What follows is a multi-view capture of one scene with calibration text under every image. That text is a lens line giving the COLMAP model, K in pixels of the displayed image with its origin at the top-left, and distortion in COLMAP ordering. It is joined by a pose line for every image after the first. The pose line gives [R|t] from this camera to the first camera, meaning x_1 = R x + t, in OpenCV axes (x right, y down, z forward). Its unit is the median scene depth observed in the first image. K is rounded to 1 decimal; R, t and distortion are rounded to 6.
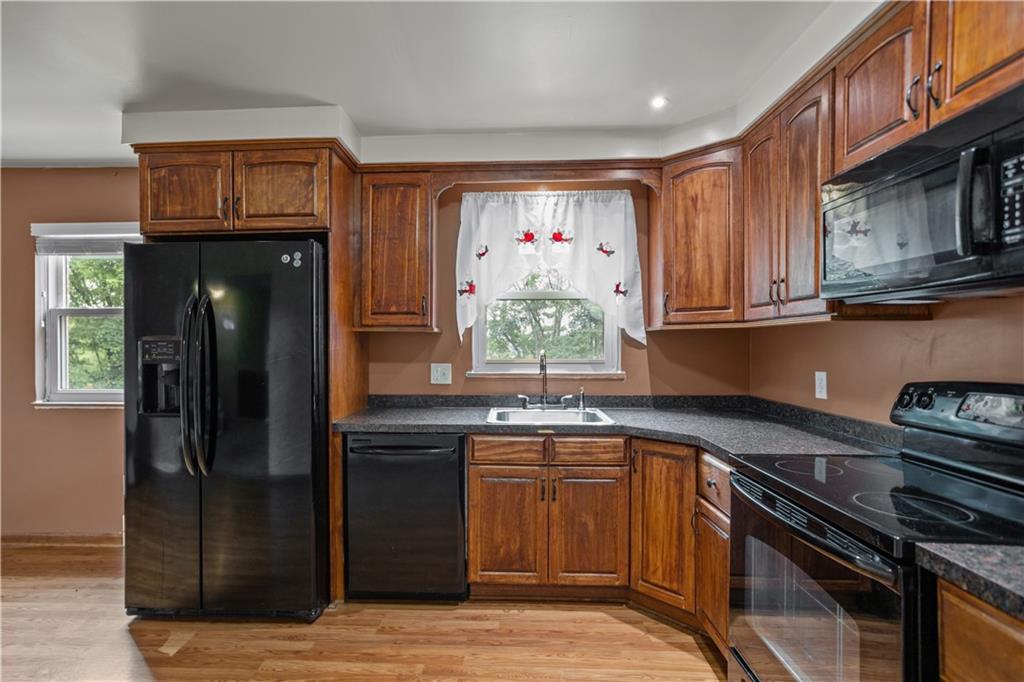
lens RADIAL K [[495.3, 0, 487.6], [0, 495.3, 355.3], [0, 0, 1]] dist [-0.054292, 0.032000]
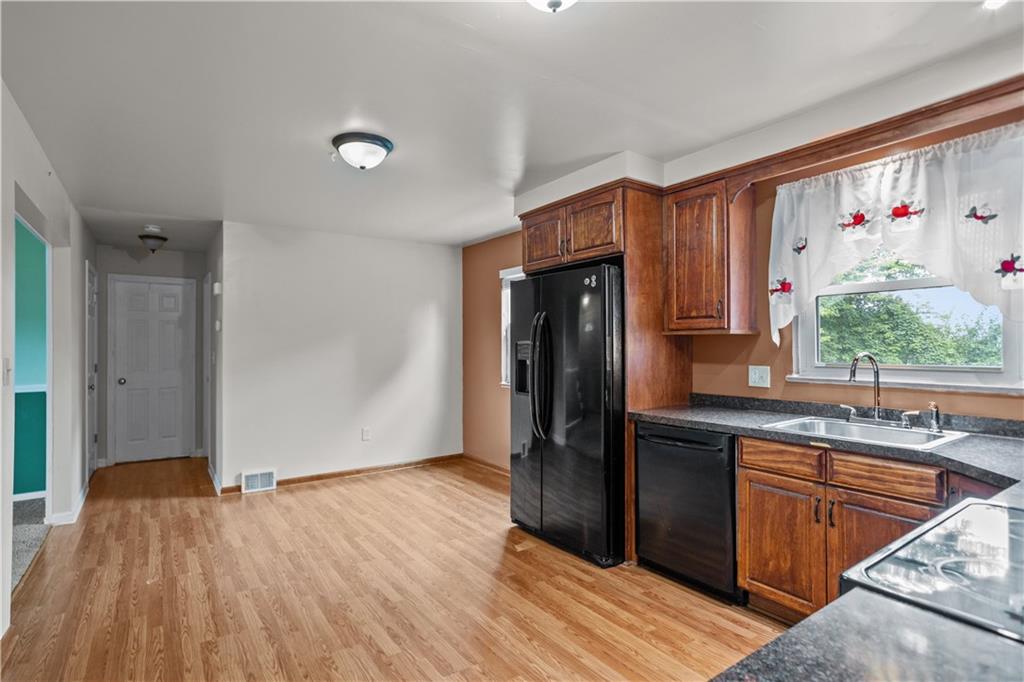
lens RADIAL K [[495.3, 0, 487.6], [0, 495.3, 355.3], [0, 0, 1]] dist [-0.054292, 0.032000]
pose [[0.594165, 0.013449, -0.804231, 0.450295], [-0.017048, 0.999846, 0.004125, 0.000536], [0.804162, 0.011260, 0.594303, 0.000920]]
